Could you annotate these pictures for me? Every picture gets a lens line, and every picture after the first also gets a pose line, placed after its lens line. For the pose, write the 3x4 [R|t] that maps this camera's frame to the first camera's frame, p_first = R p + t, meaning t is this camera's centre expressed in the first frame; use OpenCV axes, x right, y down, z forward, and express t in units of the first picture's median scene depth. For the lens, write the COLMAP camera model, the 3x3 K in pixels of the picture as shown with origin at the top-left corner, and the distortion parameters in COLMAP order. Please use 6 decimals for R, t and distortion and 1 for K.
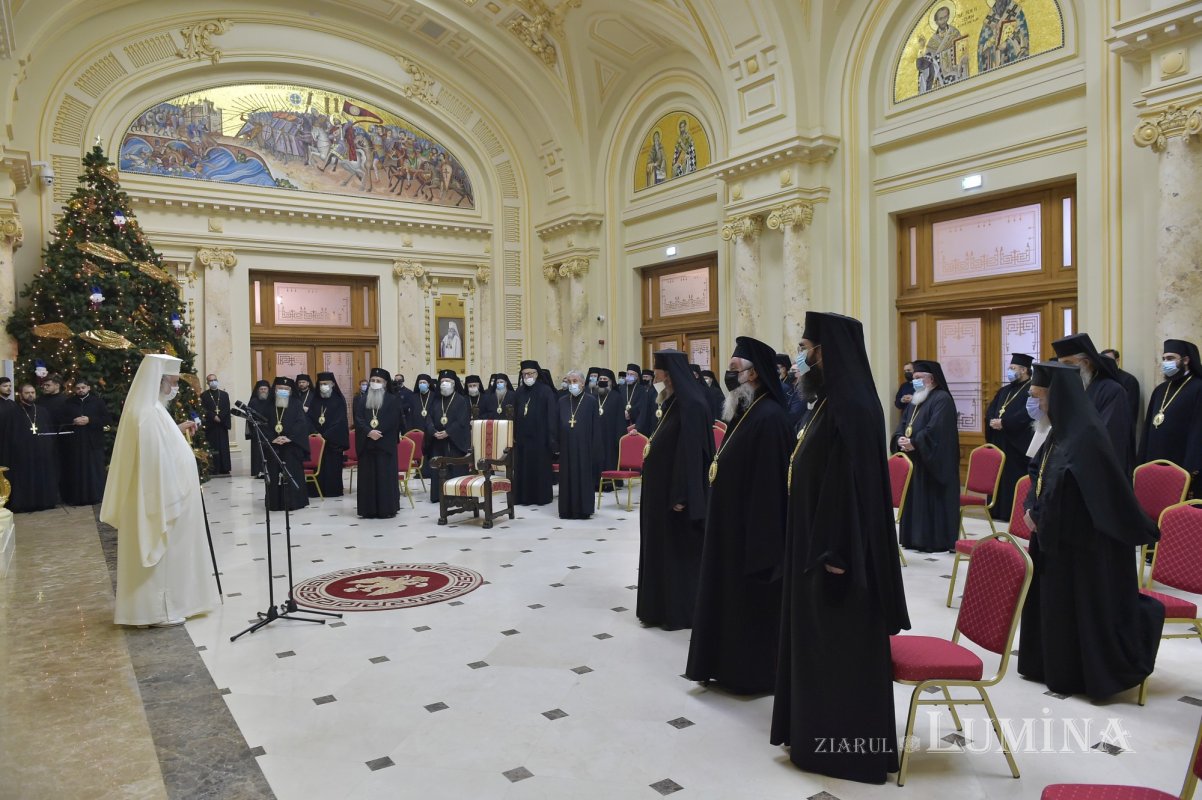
lens RADIAL K [[810.9, 0, 601.0], [0, 810.9, 400.0], [0, 0, 1]] dist [-0.010030, -0.003691]
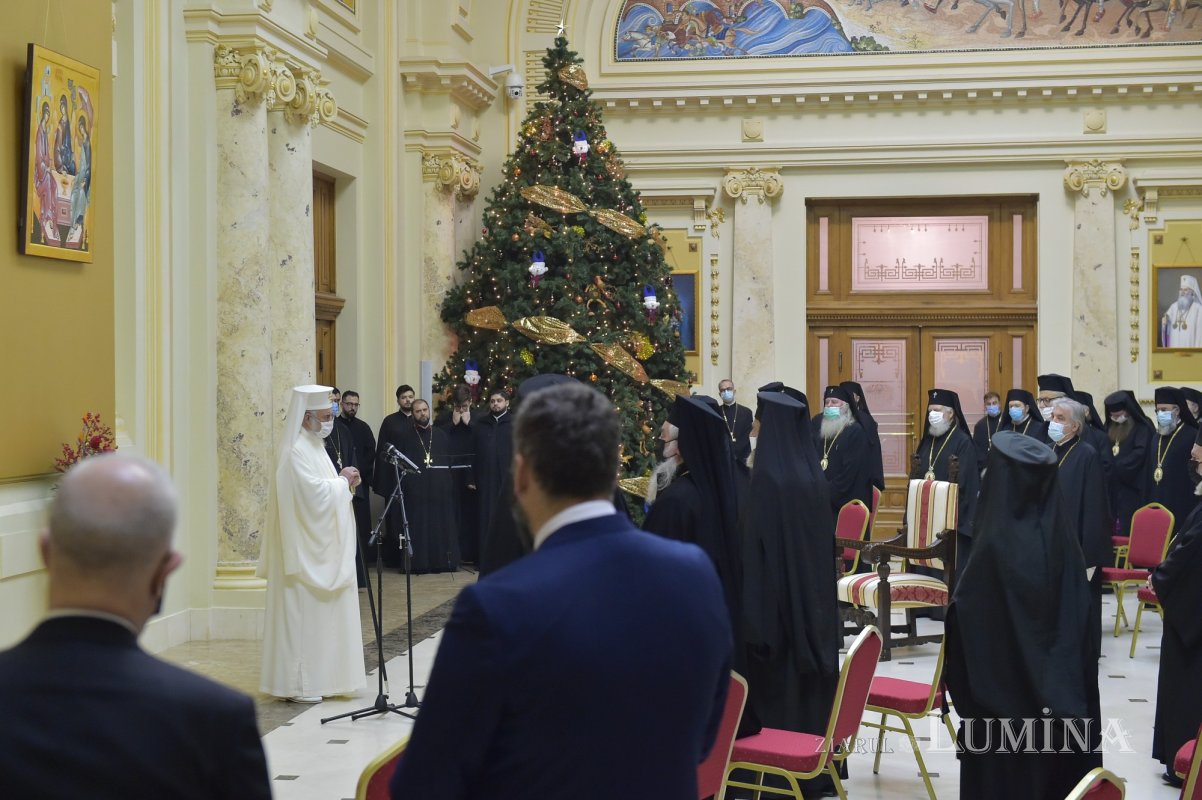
lens RADIAL K [[1818.3, 0, 603.9], [0, 1818.3, 400.4], [0, 0, 1]] dist [0.032029, 0.006996]
pose [[0.751844, 0.023541, -0.658921, 0.317030], [-0.025422, 0.999654, 0.006708, -0.020562], [0.658851, 0.011708, 0.752183, -0.082020]]
